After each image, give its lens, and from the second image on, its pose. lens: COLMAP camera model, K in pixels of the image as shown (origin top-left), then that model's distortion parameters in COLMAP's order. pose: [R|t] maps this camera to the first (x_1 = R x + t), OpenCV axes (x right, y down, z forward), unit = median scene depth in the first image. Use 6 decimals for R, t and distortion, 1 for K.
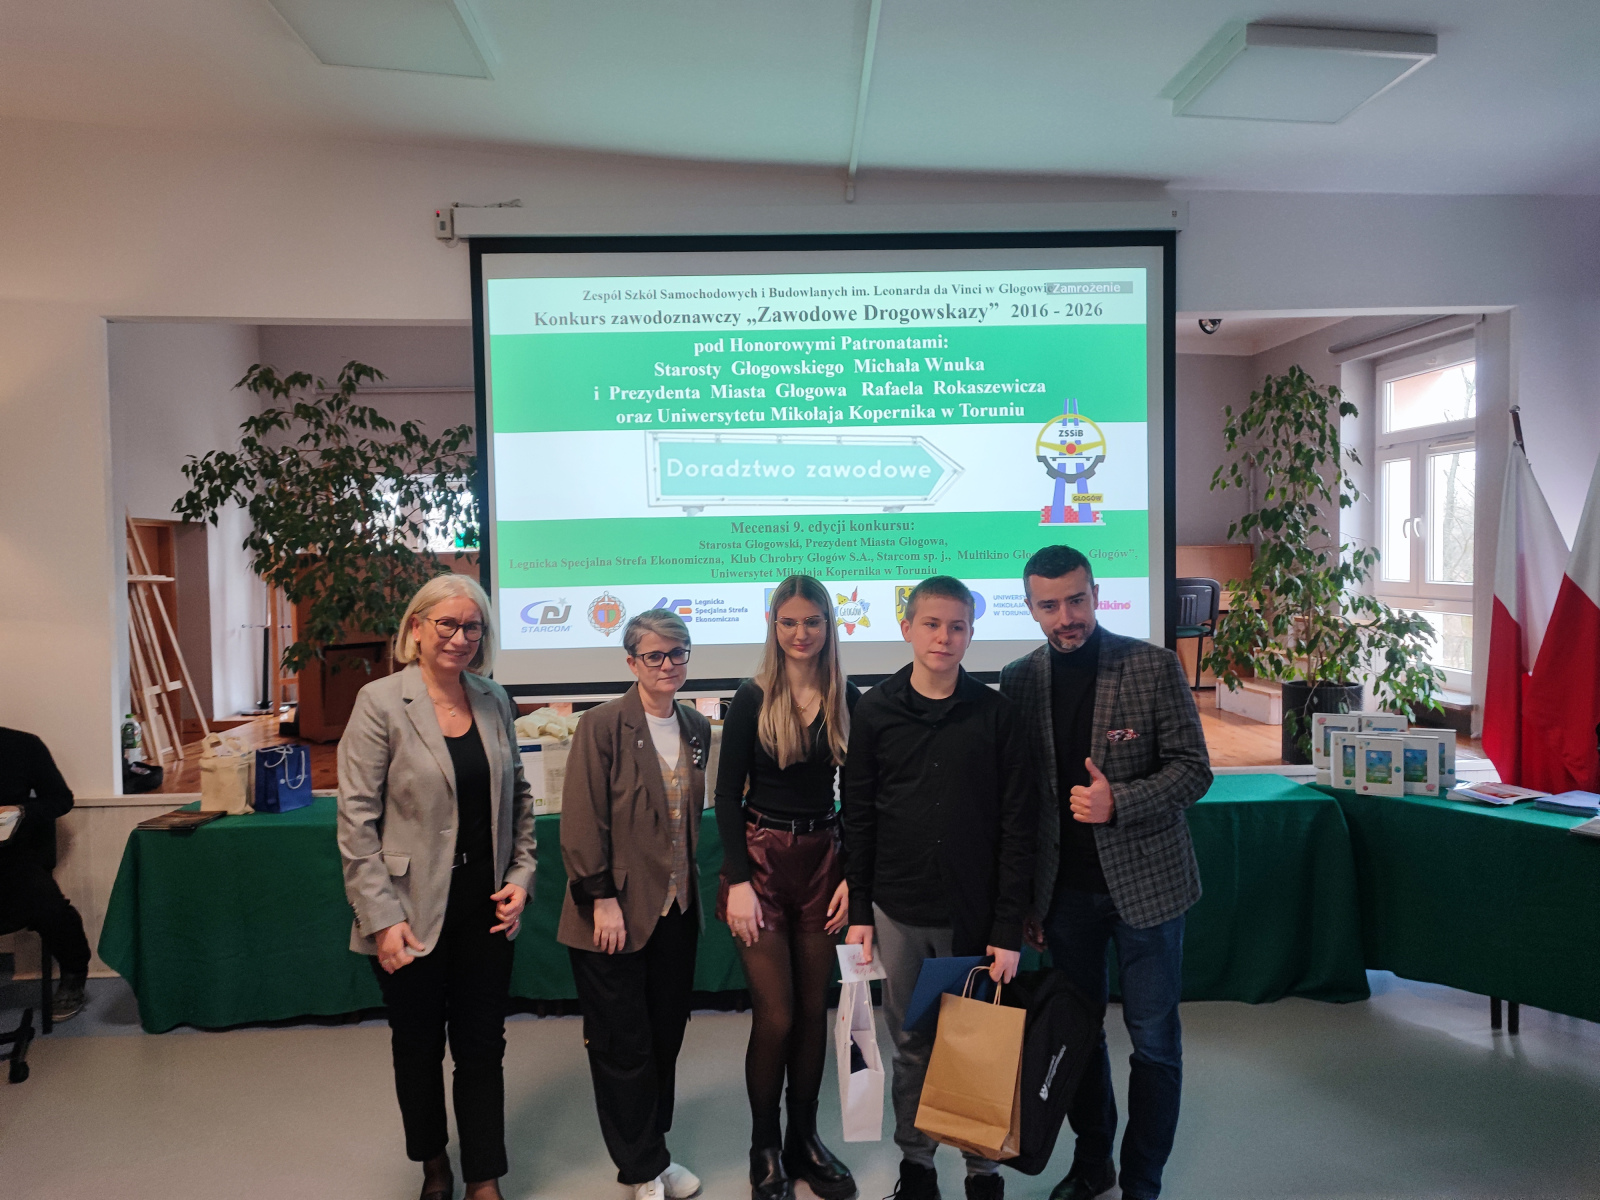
lens RADIAL K [[1174.0, 0, 800.0], [0, 1174.0, 600.0], [0, 0, 1]] dist [0.033554, 0.000718]
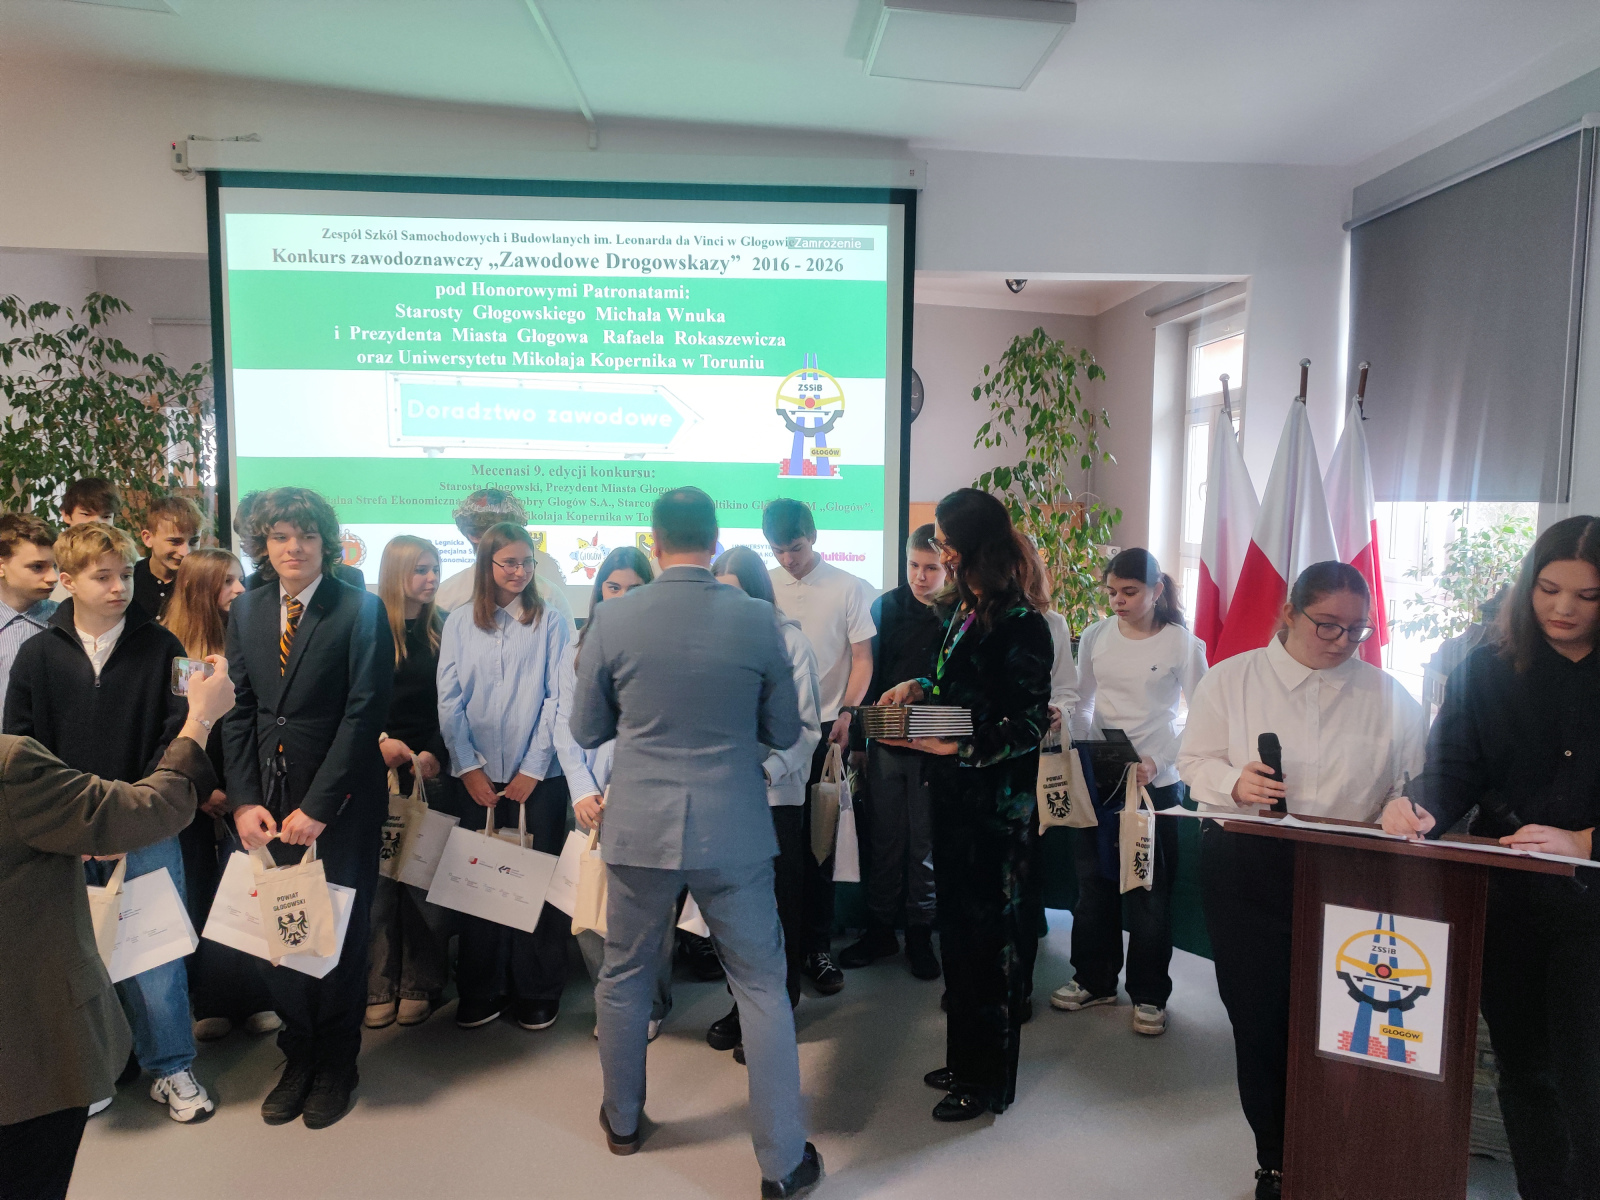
lens RADIAL K [[1174.0, 0, 800.0], [0, 1174.0, 600.0], [0, 0, 1]] dist [0.033554, 0.000718]
pose [[0.999572, 0.028865, 0.004809, 0.223807], [-0.029040, 0.998722, 0.041365, 0.000570], [-0.003609, -0.041487, 0.999133, -0.026004]]
